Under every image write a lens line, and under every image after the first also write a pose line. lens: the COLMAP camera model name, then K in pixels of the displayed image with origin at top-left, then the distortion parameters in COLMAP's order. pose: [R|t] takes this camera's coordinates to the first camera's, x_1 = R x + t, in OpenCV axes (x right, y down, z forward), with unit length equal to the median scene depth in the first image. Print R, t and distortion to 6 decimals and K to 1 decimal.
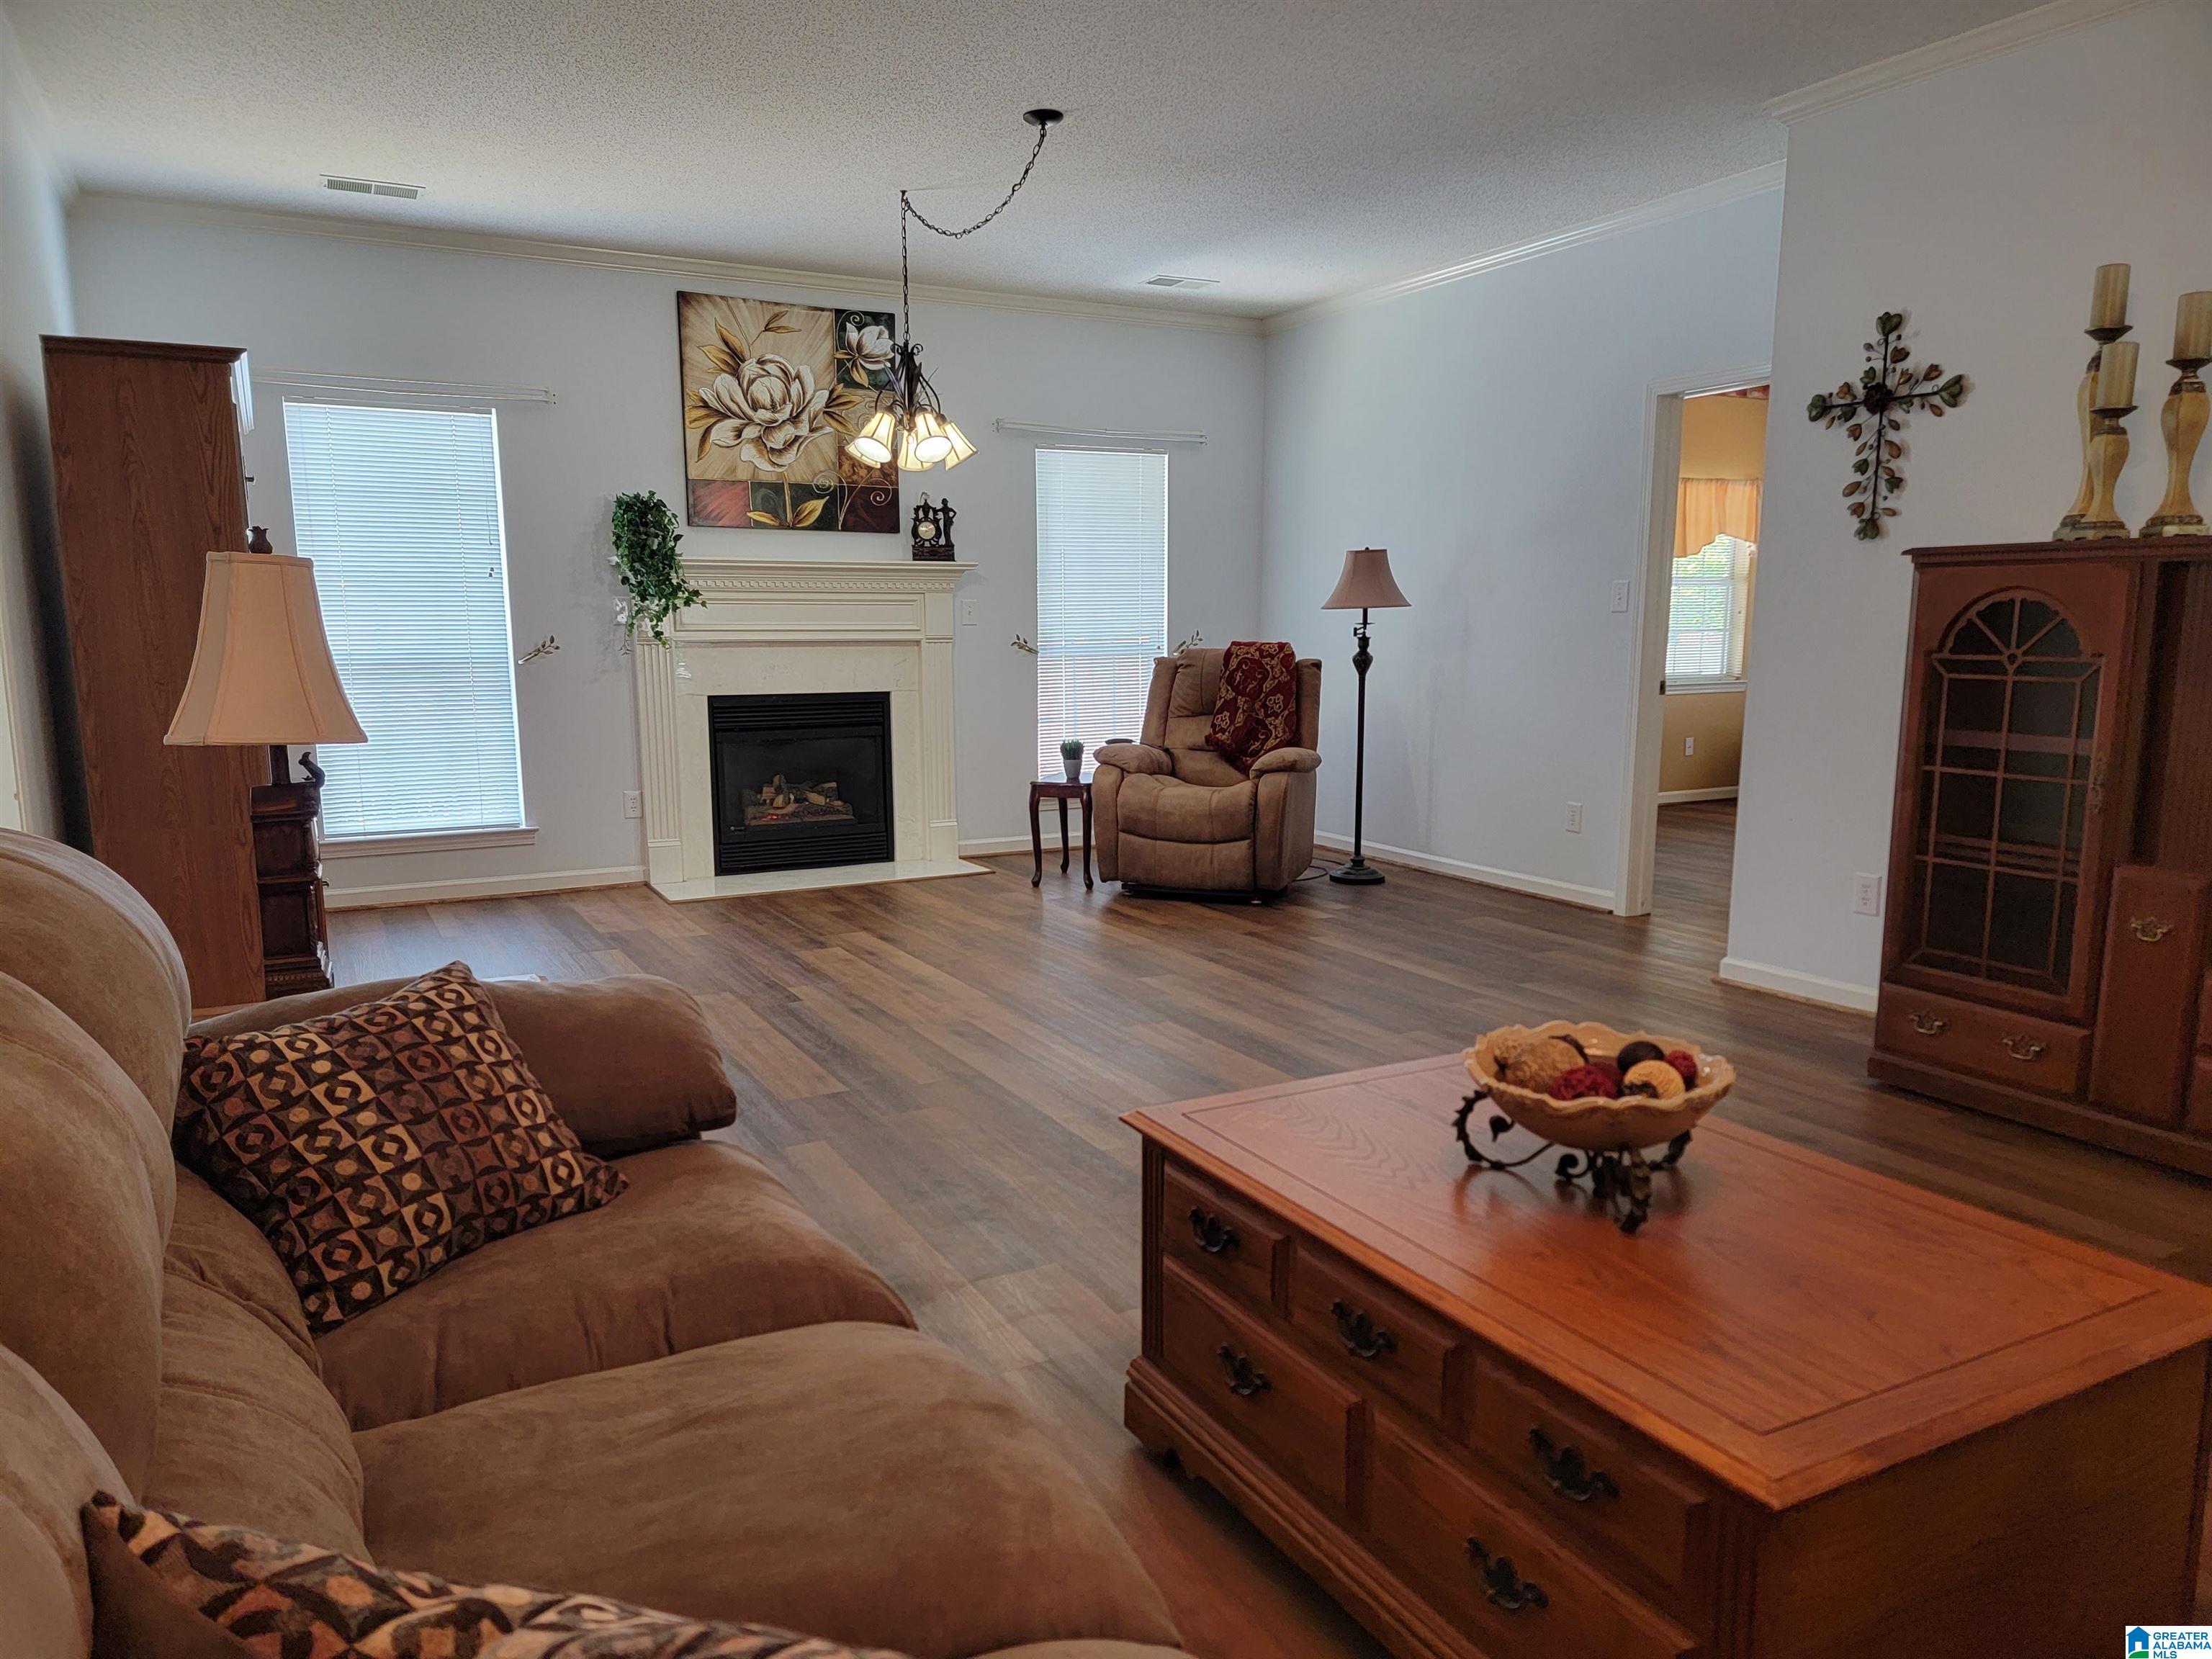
lens RADIAL K [[1525.5, 0, 1114.1], [0, 1525.5, 859.2], [0, 0, 1]] dist [0.087555, -0.069452]
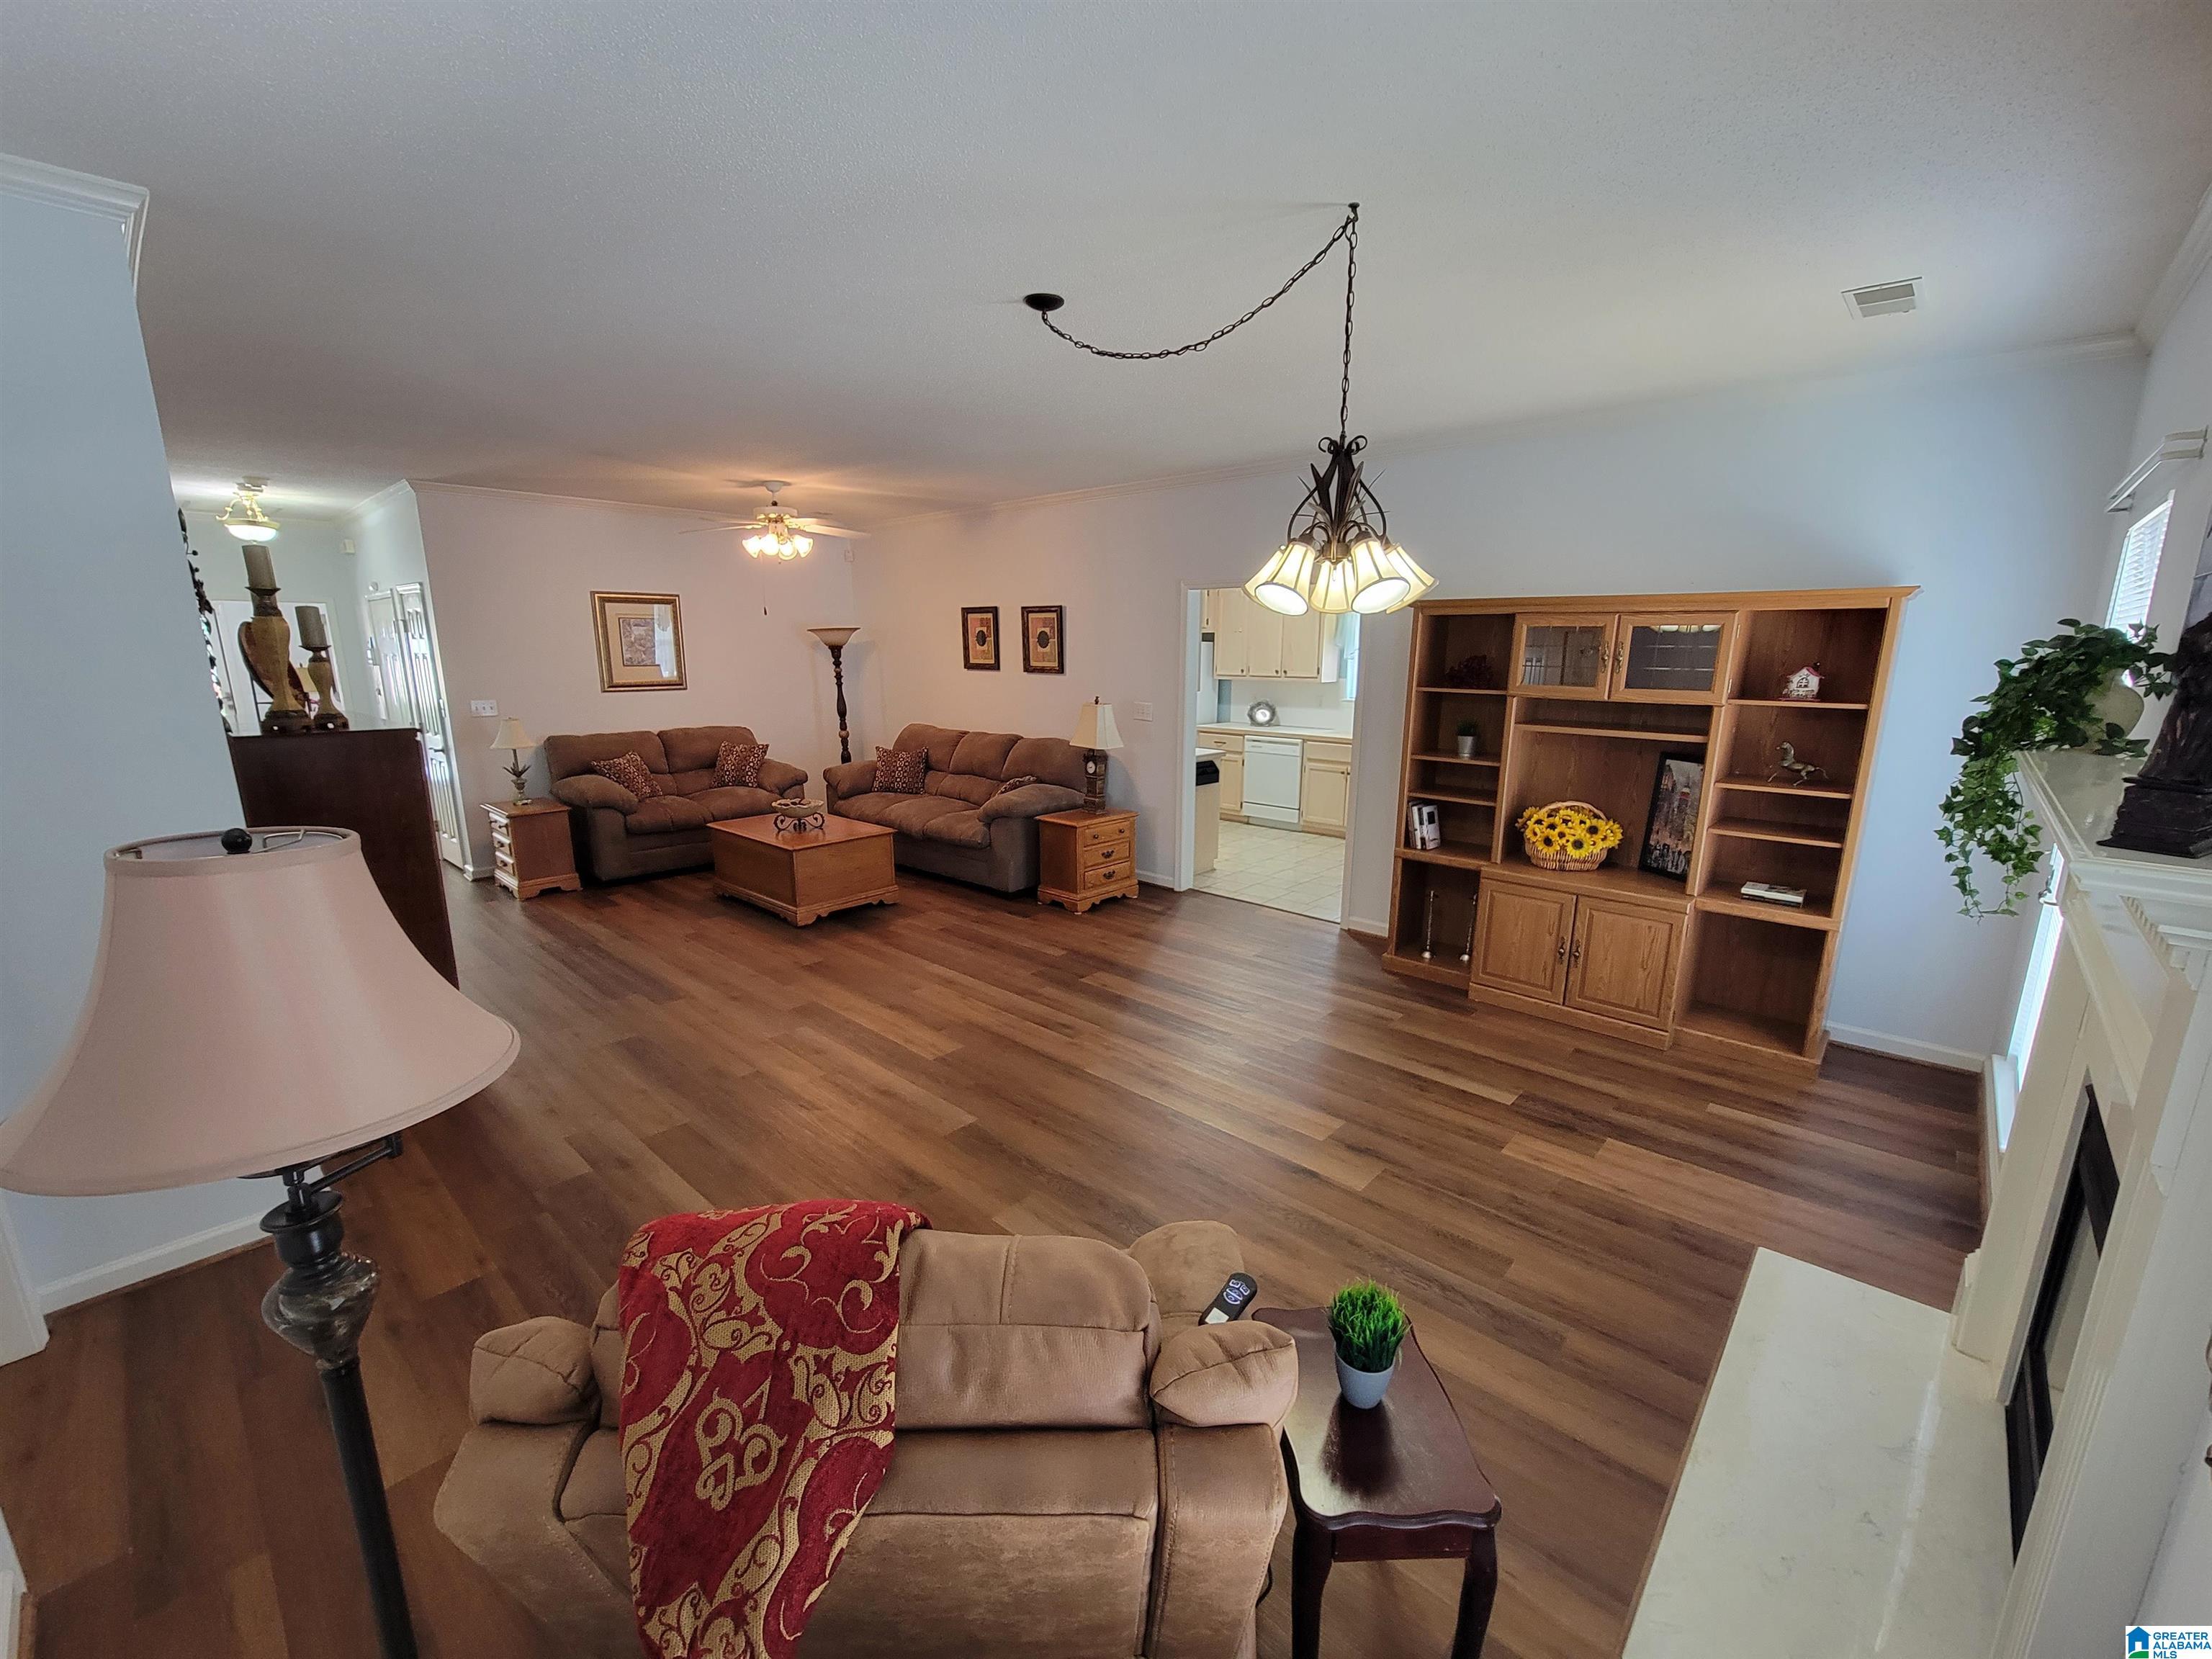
lens RADIAL K [[906.0, 0, 1102.4], [0, 906.0, 851.7], [0, 0, 1]] dist [-0.002549, -0.000301]
pose [[-0.946035, 0.072917, -0.315756, 0.089036], [-0.051535, 0.928106, 0.368731, -0.249537], [0.319942, 0.365105, -0.874263, 1.130520]]
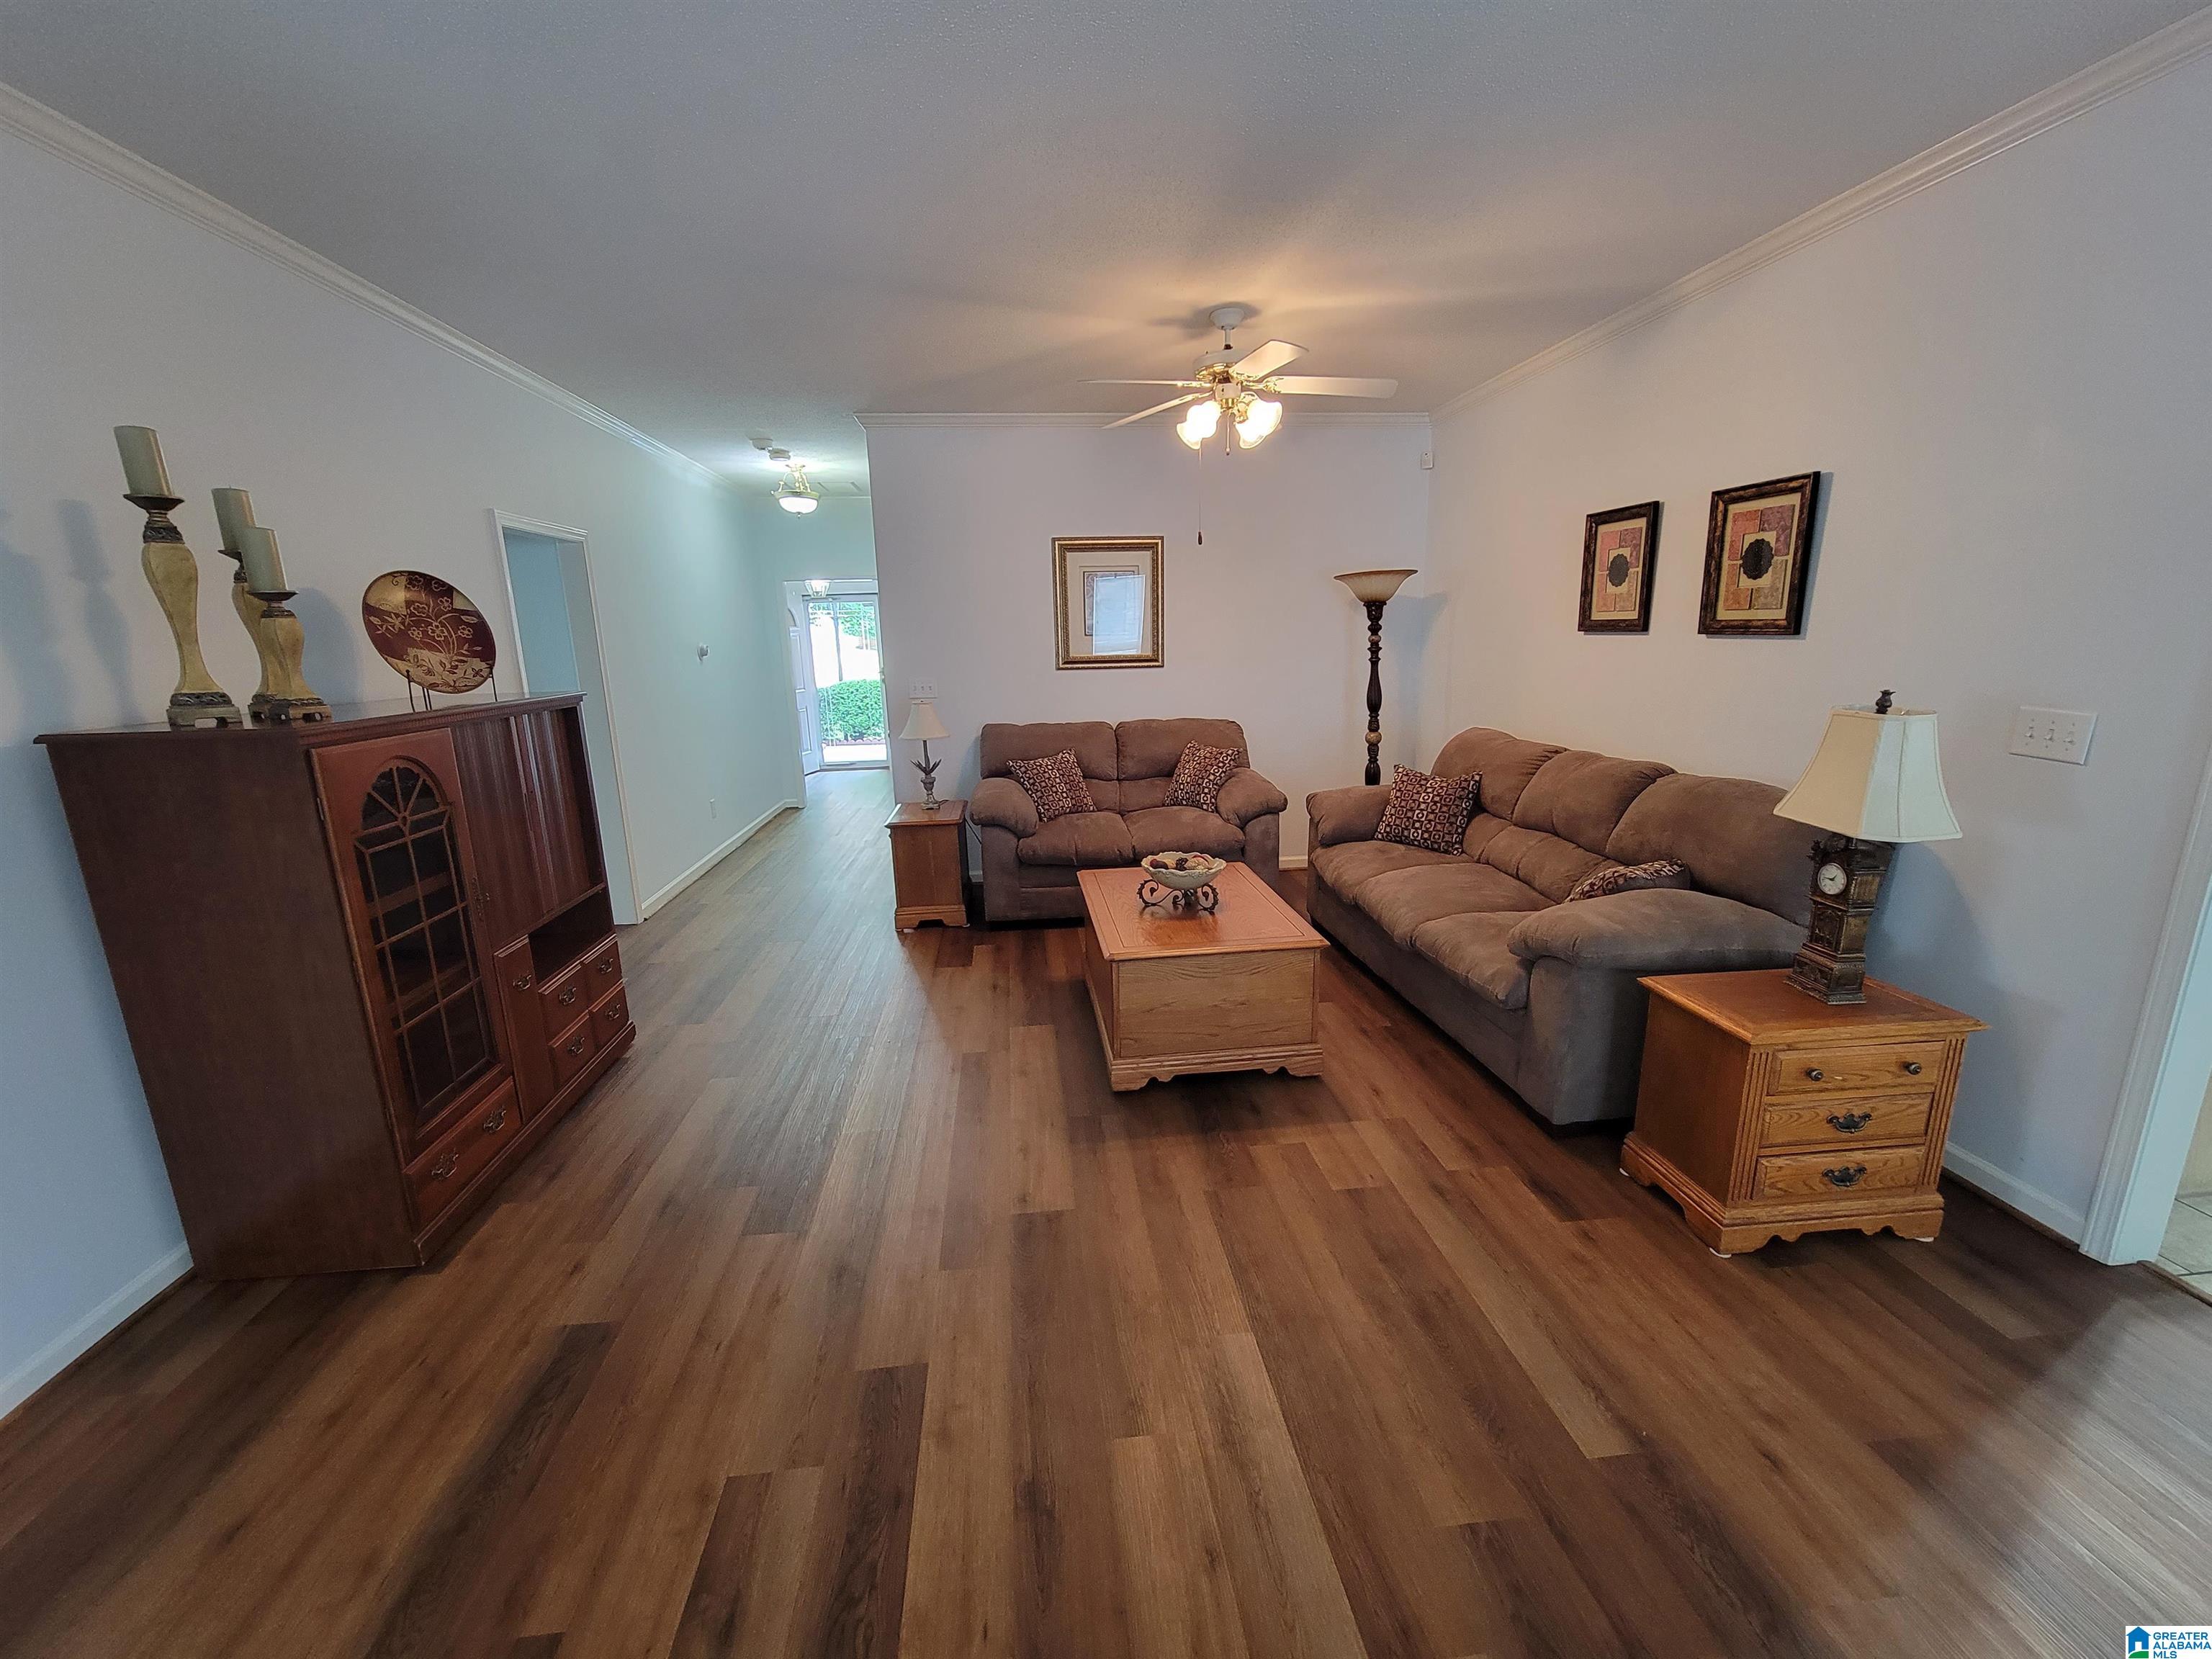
lens RADIAL K [[906.0, 0, 1101.8], [0, 906.0, 849.1], [0, 0, 1]] dist [-0.002549, -0.000301]
pose [[-0.923189, -0.065311, 0.378757, -0.058980], [0.087319, 0.924047, 0.372172, -0.158643], [-0.374296, 0.376657, -0.847368, 0.712458]]
